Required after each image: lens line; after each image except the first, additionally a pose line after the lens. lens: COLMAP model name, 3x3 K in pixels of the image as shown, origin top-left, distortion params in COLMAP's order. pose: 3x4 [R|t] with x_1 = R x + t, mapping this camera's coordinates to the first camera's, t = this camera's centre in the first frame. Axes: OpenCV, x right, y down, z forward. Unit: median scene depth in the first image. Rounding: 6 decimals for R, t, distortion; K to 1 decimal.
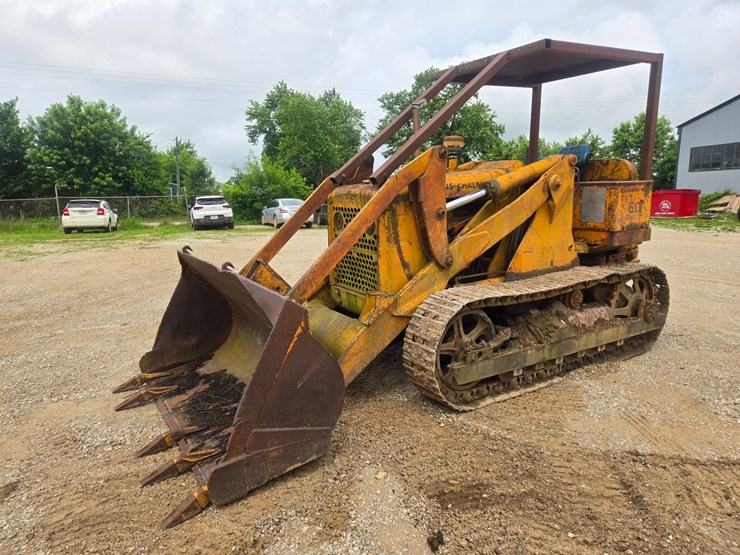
lens RADIAL K [[502.4, 0, 351.7], [0, 502.4, 271.5], [0, 0, 1]] dist [0.077087, -0.048629]
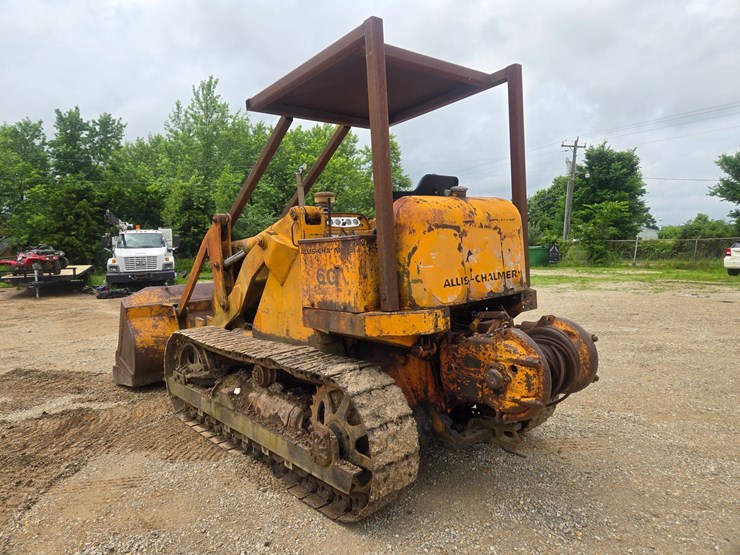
lens RADIAL K [[488.1, 0, 356.2], [0, 488.1, 268.6], [0, 0, 1]] dist [0.082249, -0.060468]
pose [[0.134328, 0.058760, -0.989193, 1.235599], [-0.128572, 0.990836, 0.041398, -0.174525], [0.982561, 0.121621, 0.140652, 0.993794]]
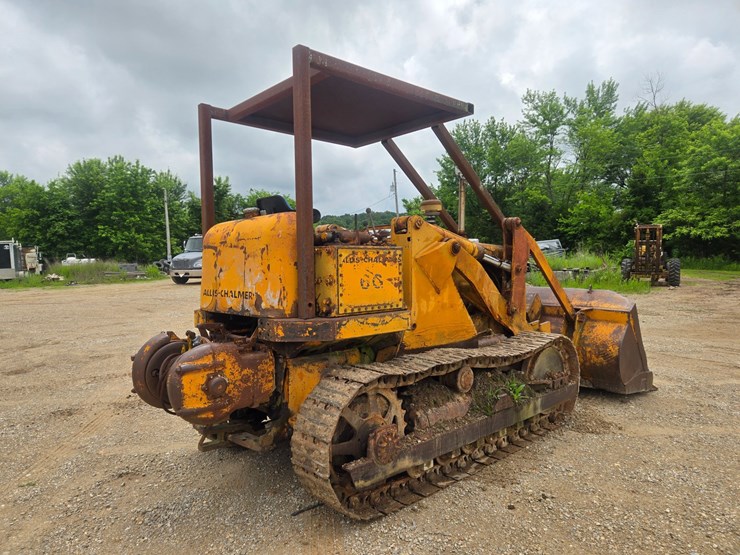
lens RADIAL K [[486.7, 0, 371.6], [0, 486.7, 276.7], [0, 0, 1]] dist [0.078441, -0.062962]
pose [[-0.982382, 0.038790, -0.182812, 0.512728], [0.000548, 0.978816, 0.204742, -0.331692], [0.186881, 0.201035, -0.961593, 2.003442]]
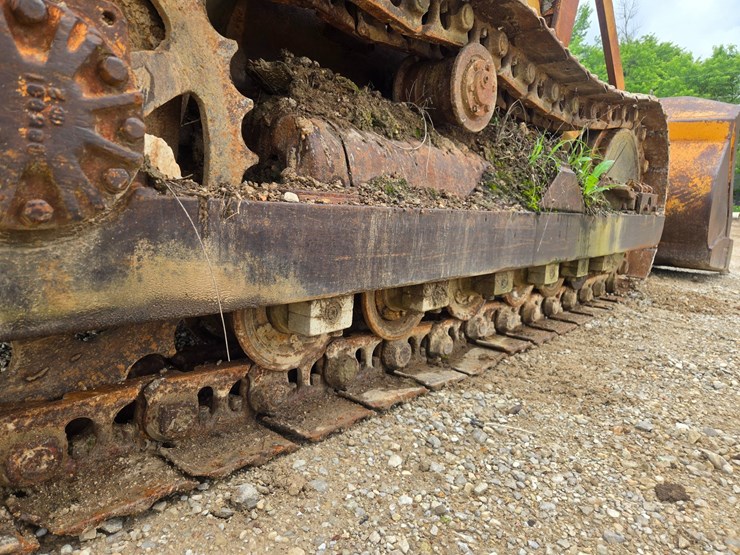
lens RADIAL K [[504.5, 0, 368.2], [0, 504.5, 262.9], [0, 0, 1]] dist [0.036688, -0.000213]
pose [[-0.958136, 0.001595, -0.286309, 0.350041], [-0.086914, 0.951176, 0.296159, 0.010549], [0.272803, 0.308645, -0.911217, 1.546162]]
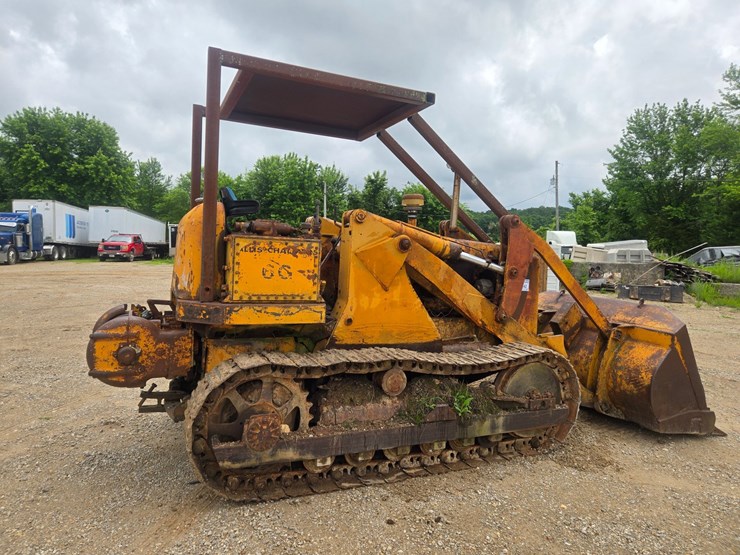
lens RADIAL K [[489.5, 0, 369.4], [0, 489.5, 267.8], [0, 0, 1]] dist [0.083964, -0.066074]
pose [[-0.989810, -0.026948, 0.139824, 0.156608], [0.001420, 0.980013, 0.198930, -0.330634], [-0.142390, 0.197101, -0.969988, 2.010585]]
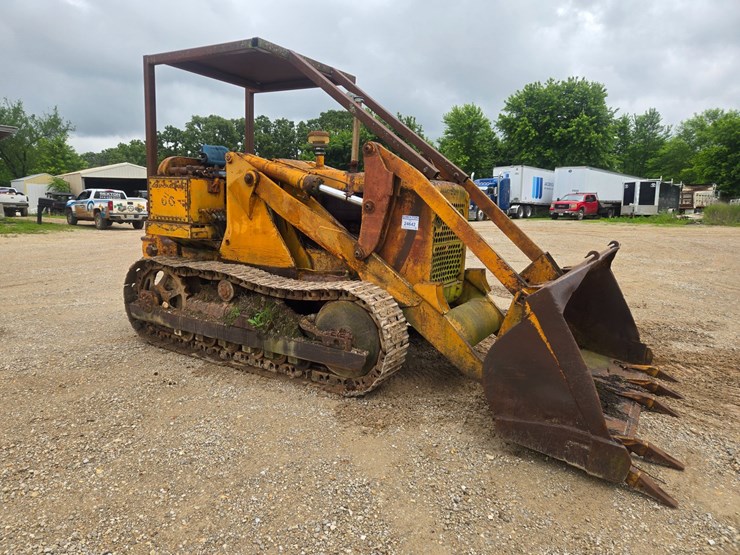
lens RADIAL K [[492.7, 0, 365.5], [0, 492.7, 273.7], [0, 0, 1]] dist [0.085128, -0.062418]
pose [[-0.446171, -0.132302, 0.885114, -0.760605], [0.134821, 0.967789, 0.212621, -0.203840], [-0.884734, 0.214197, -0.413962, 1.445880]]
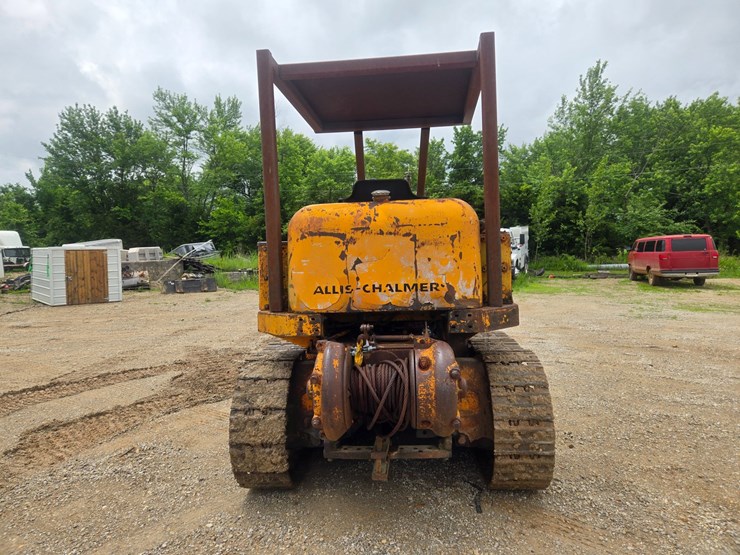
lens RADIAL K [[488.4, 0, 359.6], [0, 488.4, 267.3], [0, 0, 1]] dist [0.084808, -0.063214]
pose [[-0.602586, 0.051291, -0.796404, 1.104419], [-0.101684, 0.984864, 0.140366, -0.268773], [0.791549, 0.165565, -0.588250, 1.608609]]
